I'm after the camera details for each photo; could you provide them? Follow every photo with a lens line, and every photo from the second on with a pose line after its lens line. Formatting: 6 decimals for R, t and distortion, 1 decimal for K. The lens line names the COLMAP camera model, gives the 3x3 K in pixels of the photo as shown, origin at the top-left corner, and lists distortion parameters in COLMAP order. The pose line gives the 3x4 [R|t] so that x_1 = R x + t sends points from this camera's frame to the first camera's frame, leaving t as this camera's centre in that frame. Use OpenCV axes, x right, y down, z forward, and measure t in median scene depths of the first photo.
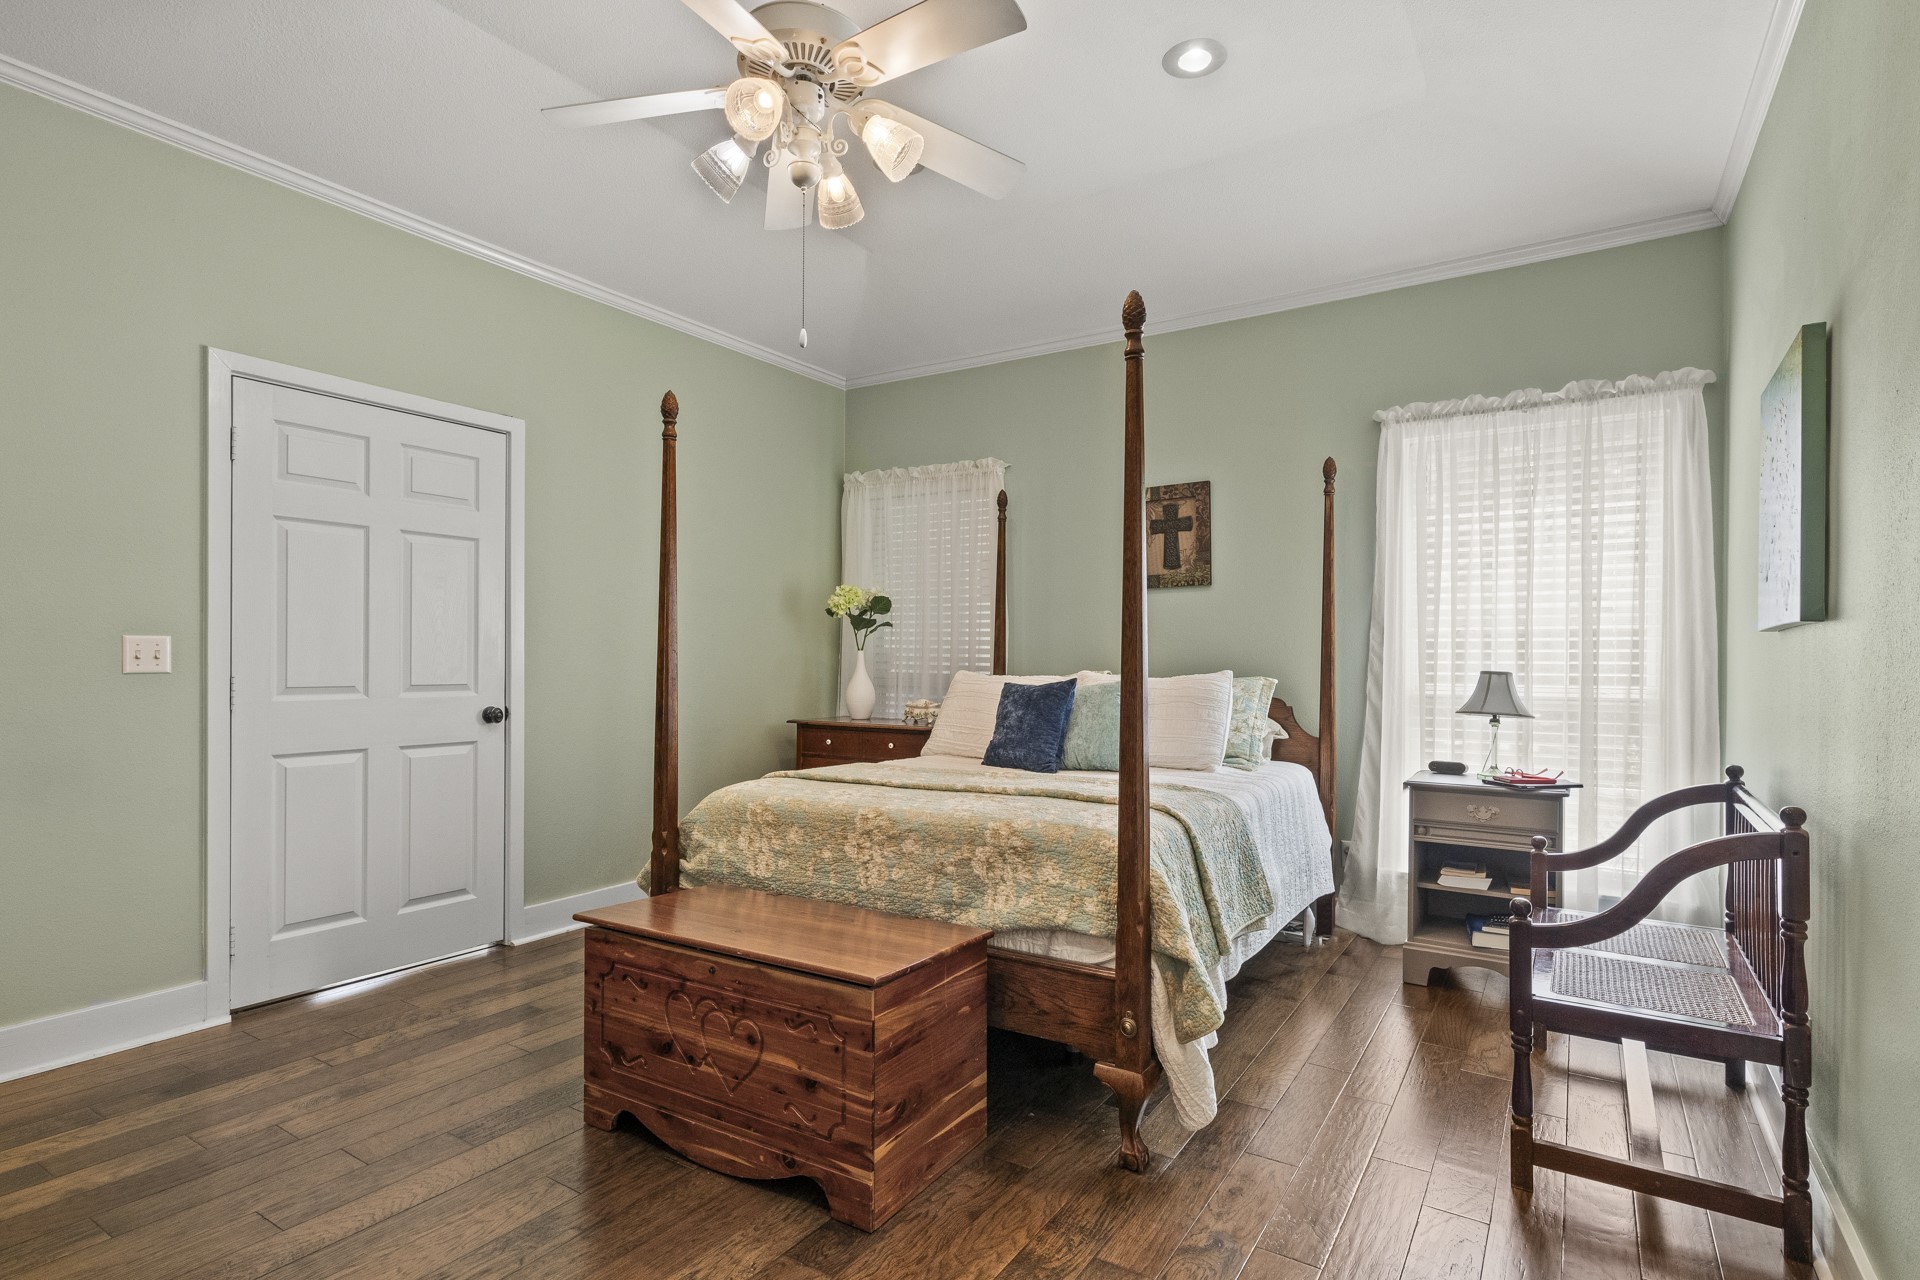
lens RADIAL K [[967.4, 0, 957.3], [0, 967.4, 657.4], [0, 0, 1]] dist [0.003413, -0.000952]
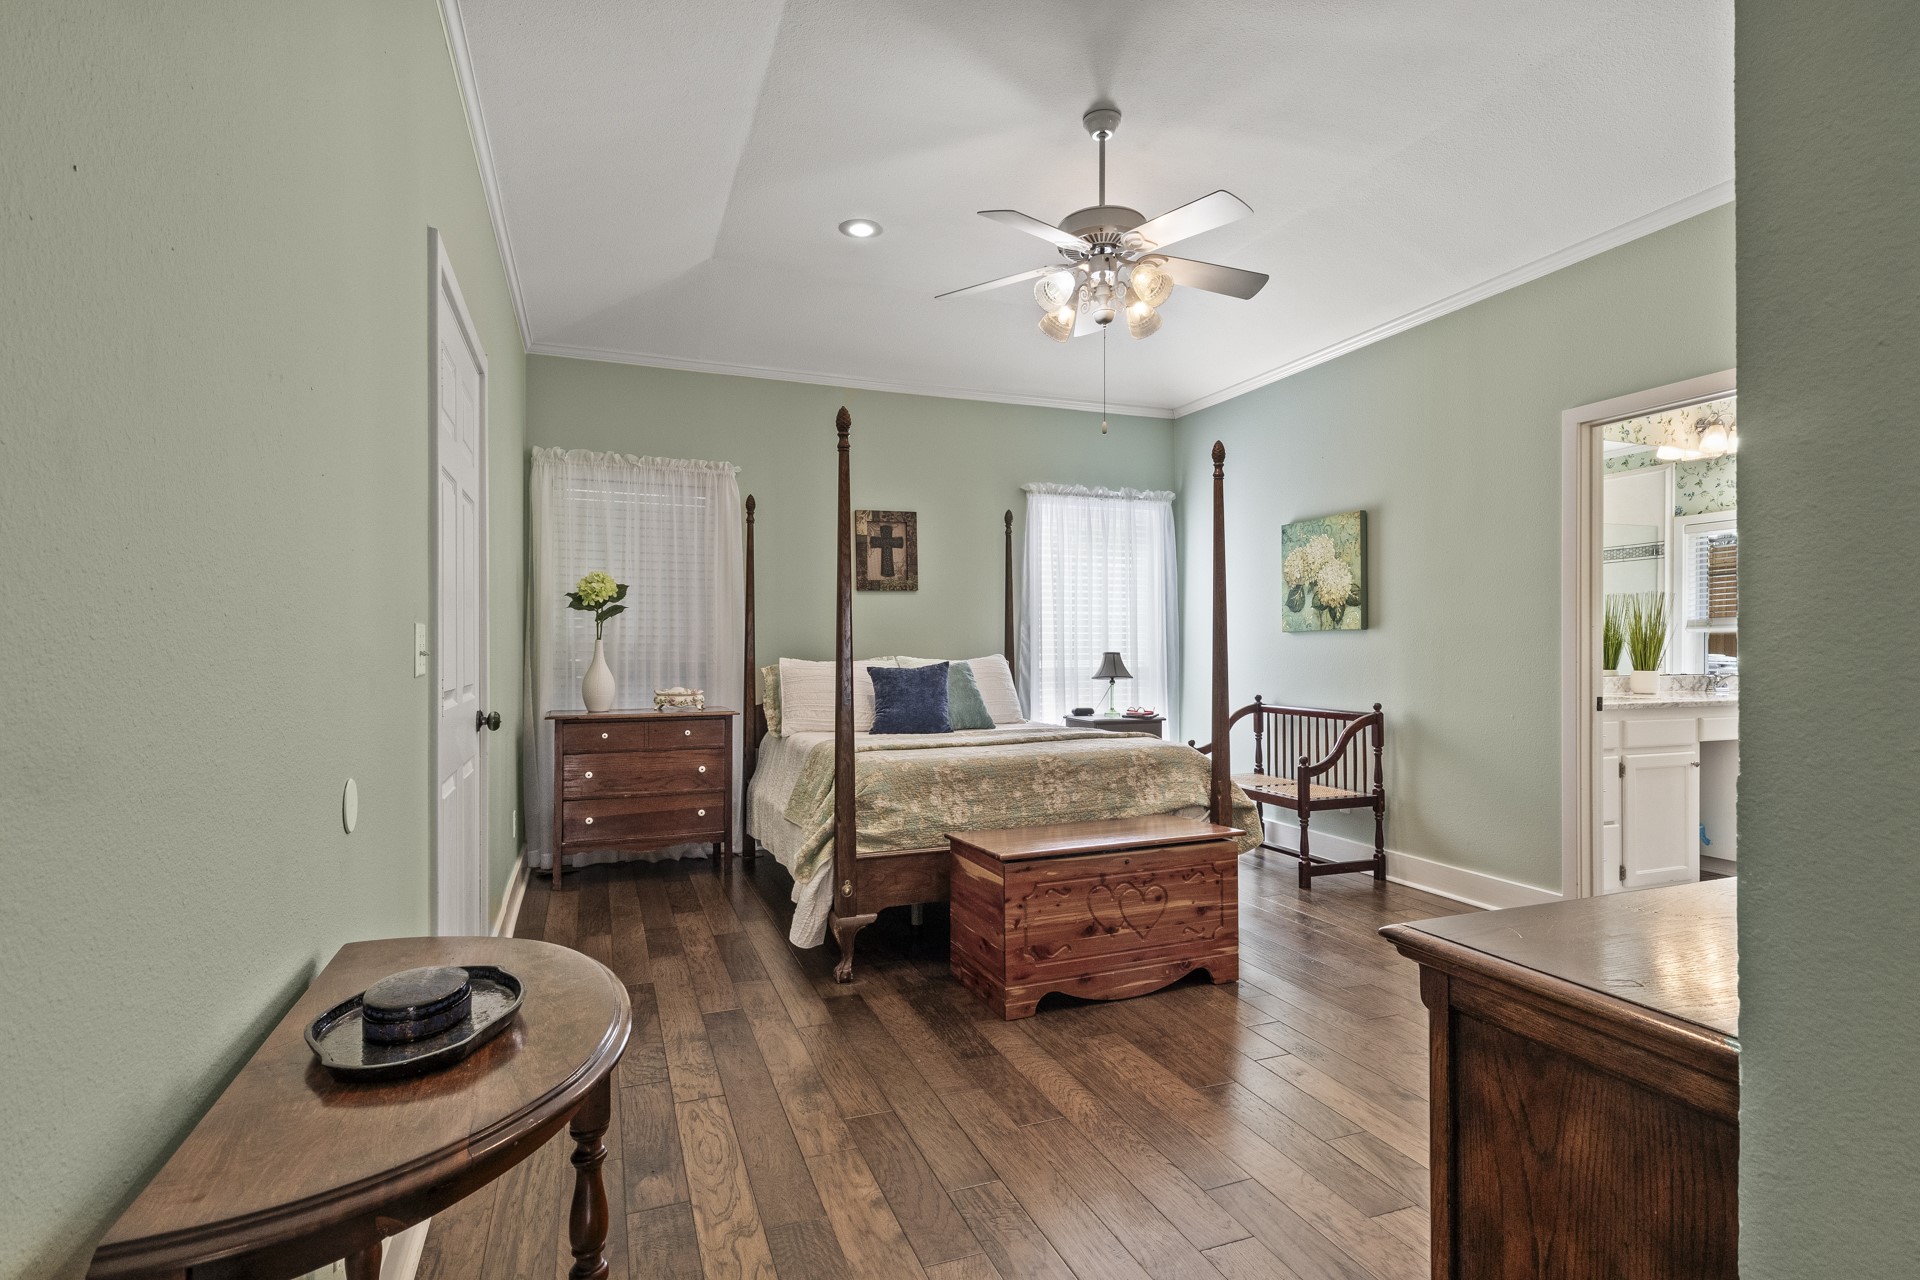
lens RADIAL K [[967.4, 0, 969.6], [0, 967.4, 640.8], [0, 0, 1]] dist [0.003413, -0.000952]
pose [[0.579878, -0.001854, 0.814701, -0.993718], [0.003413, 0.999994, -0.000154, -0.006852], [-0.814696, 0.002870, 0.579881, 0.217904]]
